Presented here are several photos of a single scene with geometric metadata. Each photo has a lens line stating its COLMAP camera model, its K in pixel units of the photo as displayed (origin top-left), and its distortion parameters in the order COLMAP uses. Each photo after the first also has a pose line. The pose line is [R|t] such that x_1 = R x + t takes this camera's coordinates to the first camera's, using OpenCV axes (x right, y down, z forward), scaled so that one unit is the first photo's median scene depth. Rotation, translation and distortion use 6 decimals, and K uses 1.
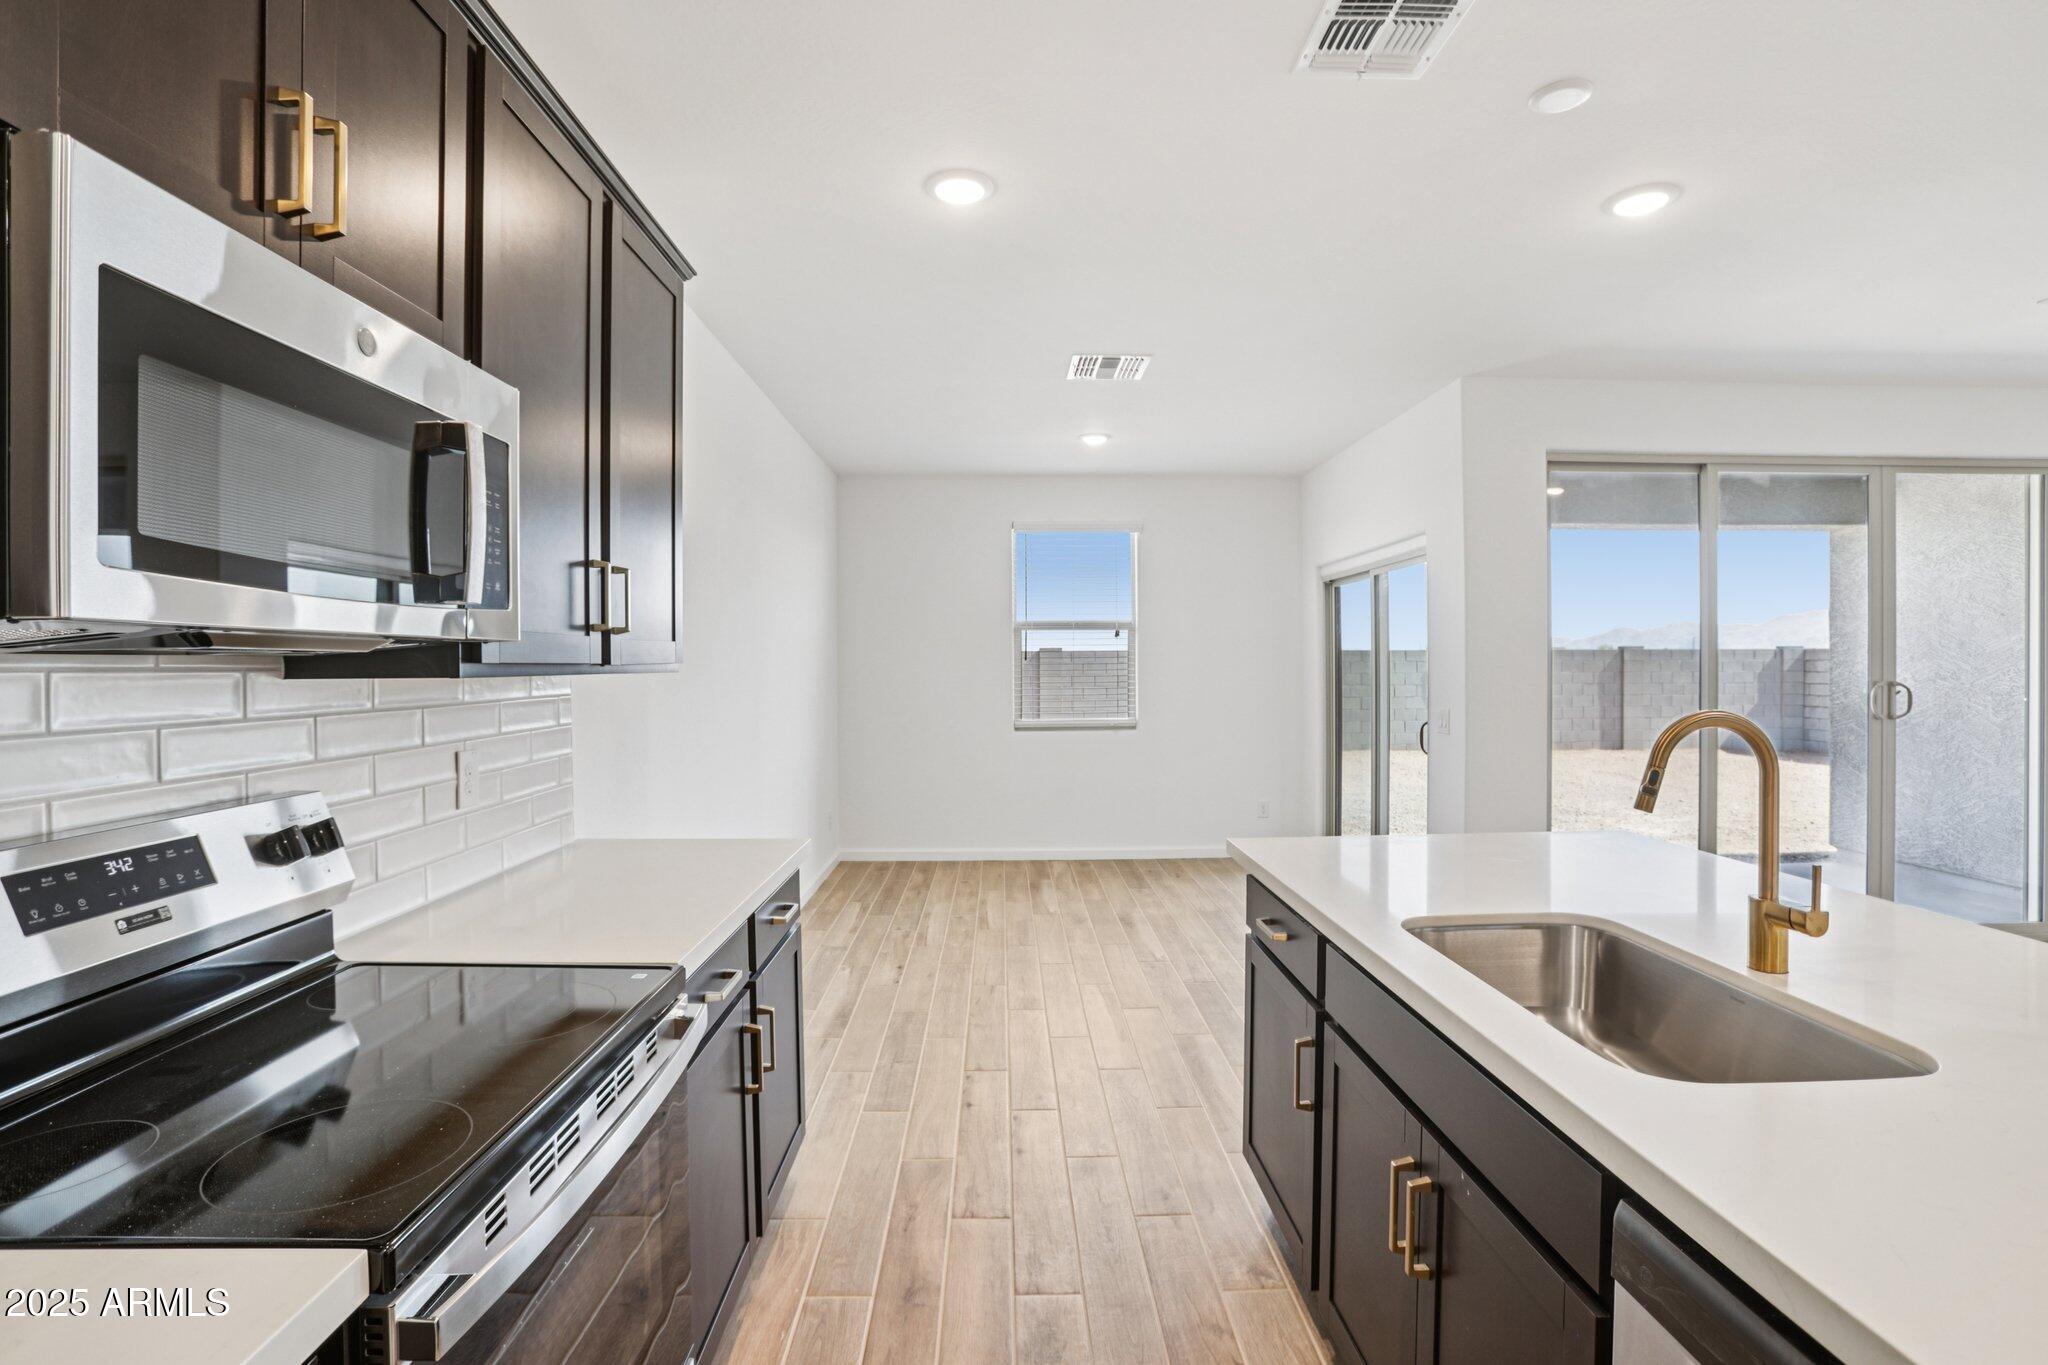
lens RADIAL K [[977.7, 0, 1026.2], [0, 977.7, 672.4], [0, 0, 1]] dist [-0.004997, 0.001379]
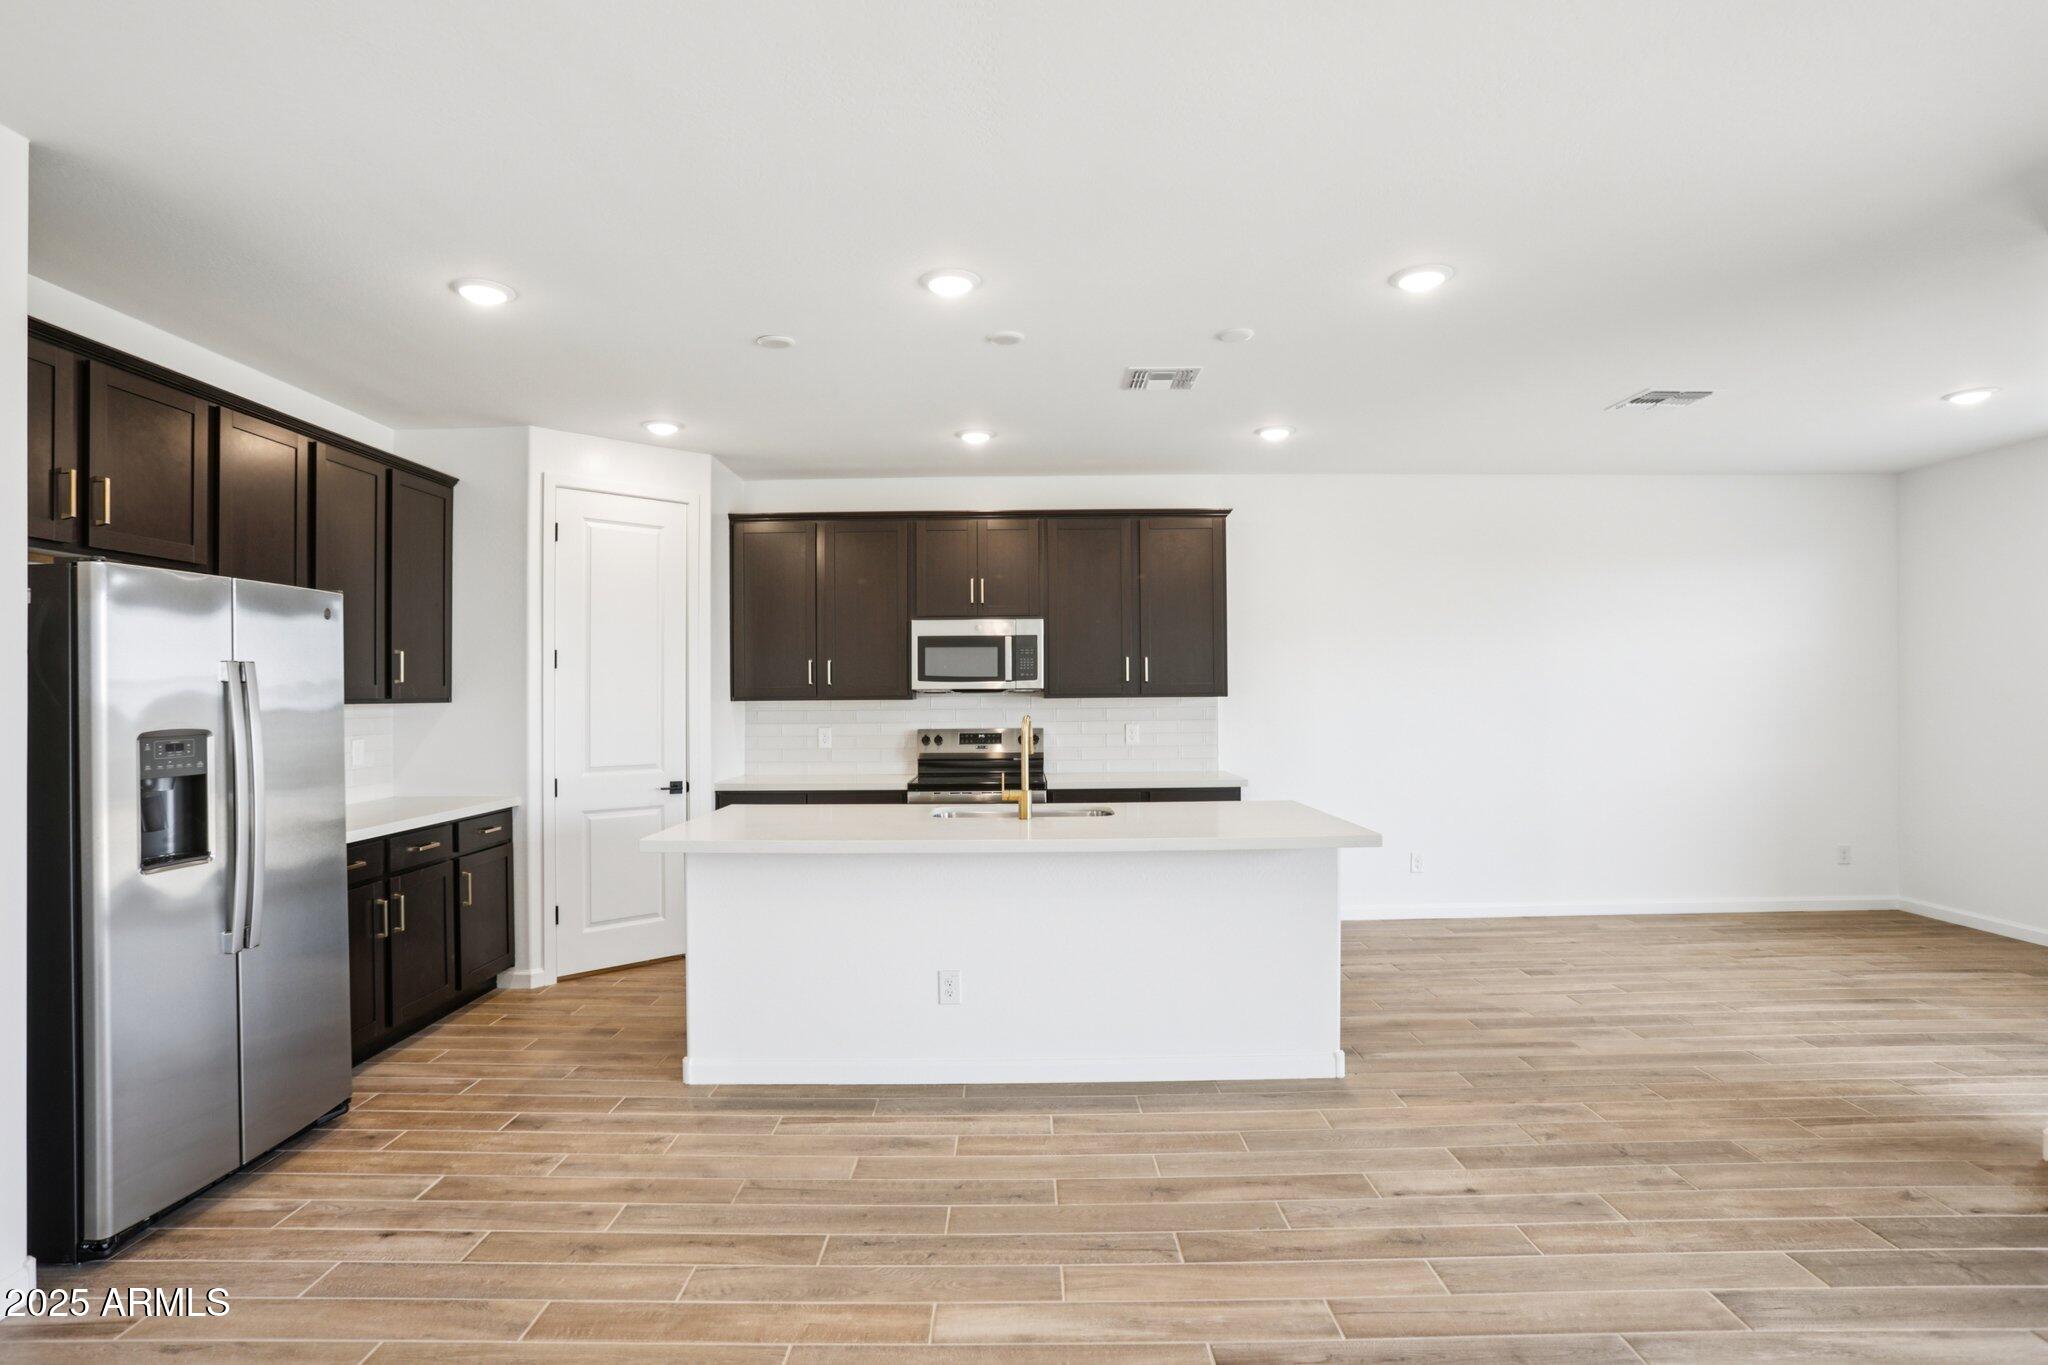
lens RADIAL K [[983.8, 0, 1028.8], [0, 983.8, 686.1], [0, 0, 1]] dist [-0.005252, 0.005085]
pose [[-0.004332, -0.002130, -0.999988, 4.001327], [0.001394, 0.999997, -0.002136, -0.040479], [0.999990, -0.001403, -0.004329, 1.241498]]
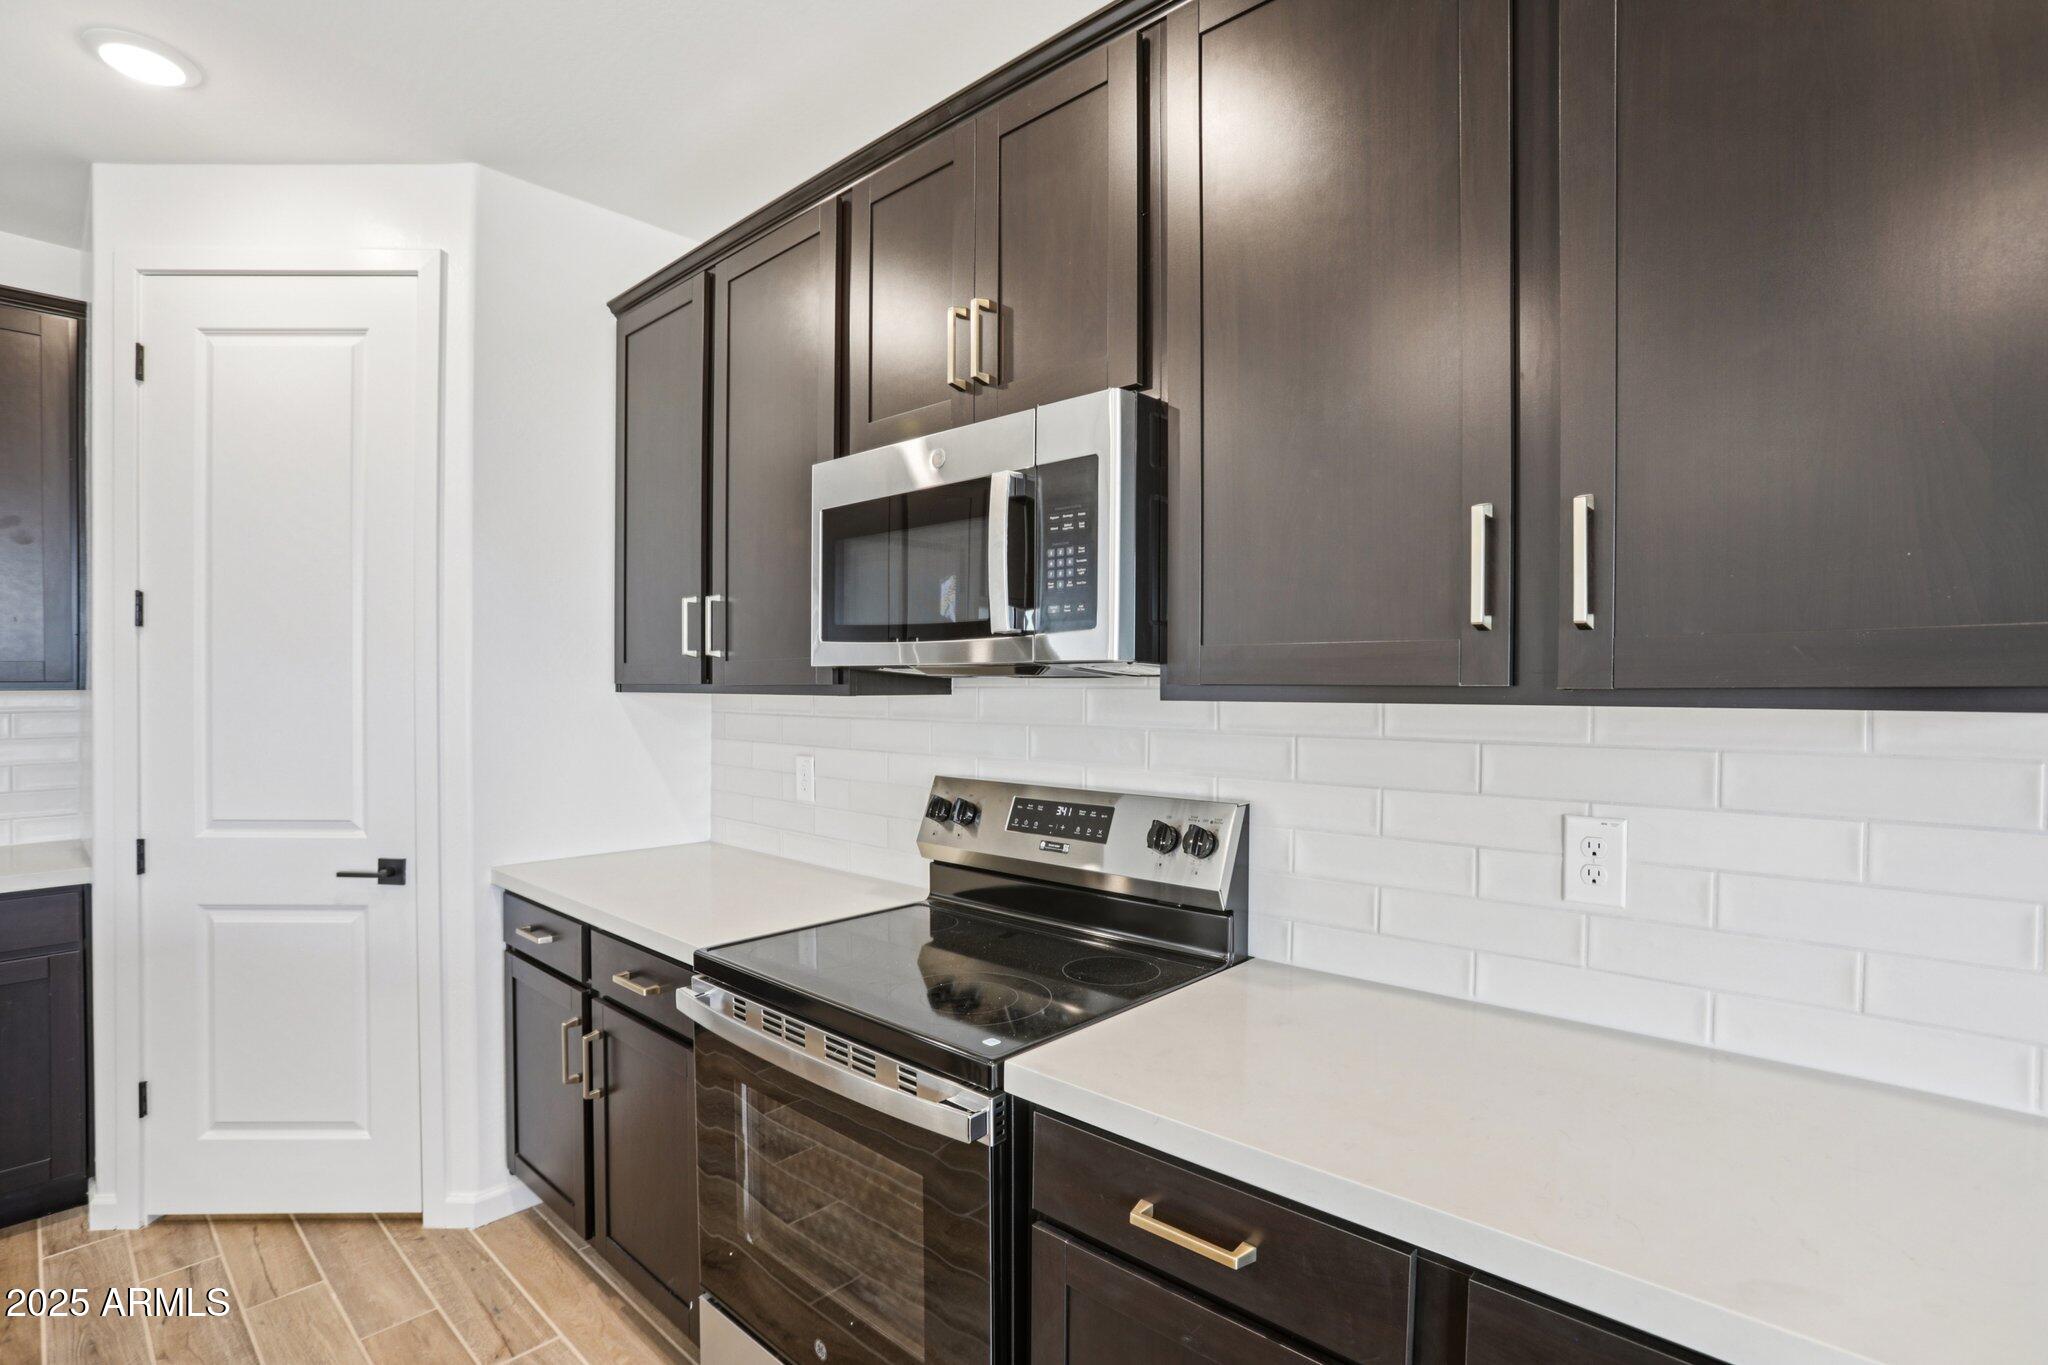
lens RADIAL K [[977.7, 0, 1008.7], [0, 977.7, 694.3], [0, 0, 1]] dist [-0.004997, 0.001379]
pose [[-0.710266, 0.017059, -0.703727, 0.248882], [0.000307, 0.999714, 0.023925, -0.029461], [0.703933, 0.016777, -0.710068, 2.035556]]
